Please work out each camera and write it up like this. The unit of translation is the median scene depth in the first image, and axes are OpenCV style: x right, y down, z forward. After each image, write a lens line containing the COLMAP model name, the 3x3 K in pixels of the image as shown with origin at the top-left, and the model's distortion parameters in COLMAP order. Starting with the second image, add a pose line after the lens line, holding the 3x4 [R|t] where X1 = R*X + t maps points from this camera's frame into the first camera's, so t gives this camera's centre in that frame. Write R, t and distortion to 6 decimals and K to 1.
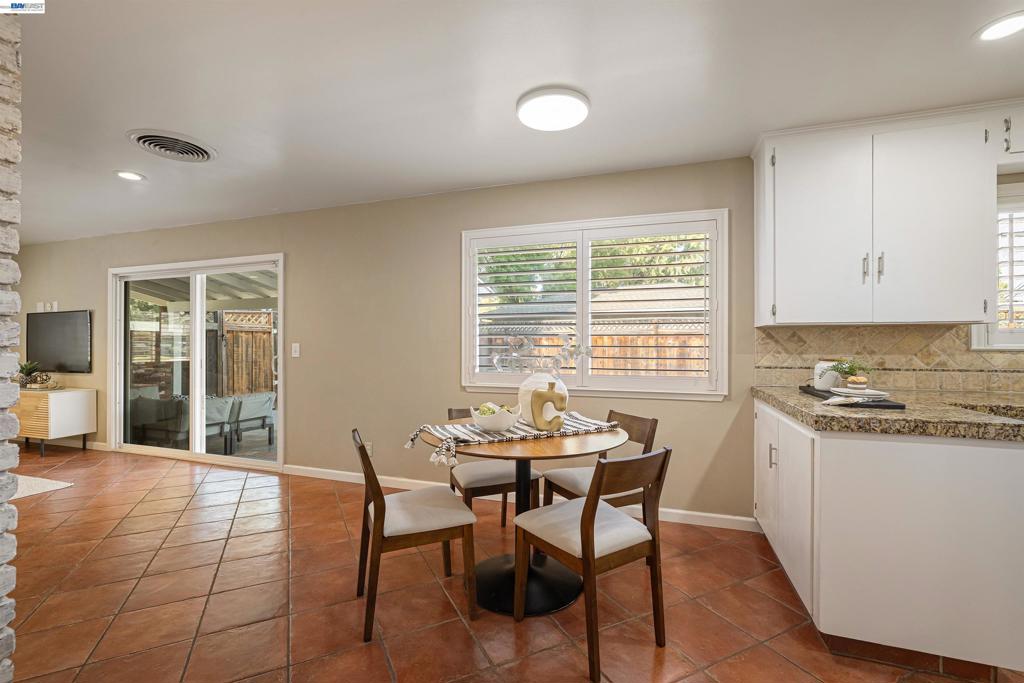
lens RADIAL K [[442.6, 0, 504.4], [0, 442.6, 340.8], [0, 0, 1]] dist [-0.013997, 0.007267]
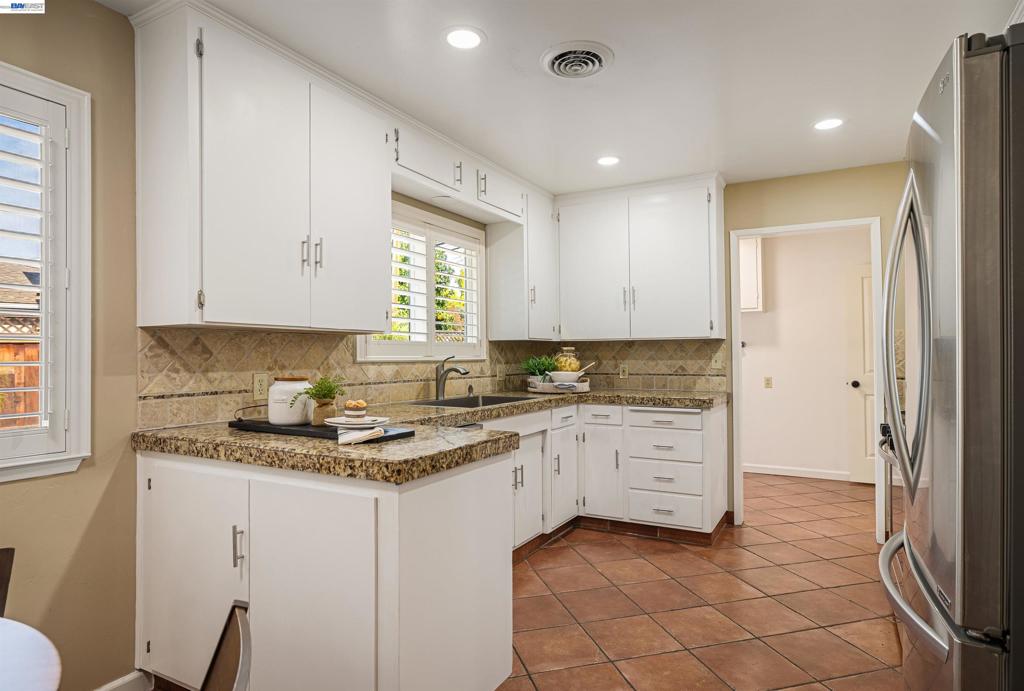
lens RADIAL K [[581.5, 0, 511.5], [0, 581.5, 349.1], [0, 0, 1]] dist [0.004702, 0.004899]
pose [[0.177245, 0.009993, 0.984116, -0.080426], [-0.003376, 0.999949, -0.009545, 0.003321], [-0.984161, -0.001630, 0.177269, 0.406745]]
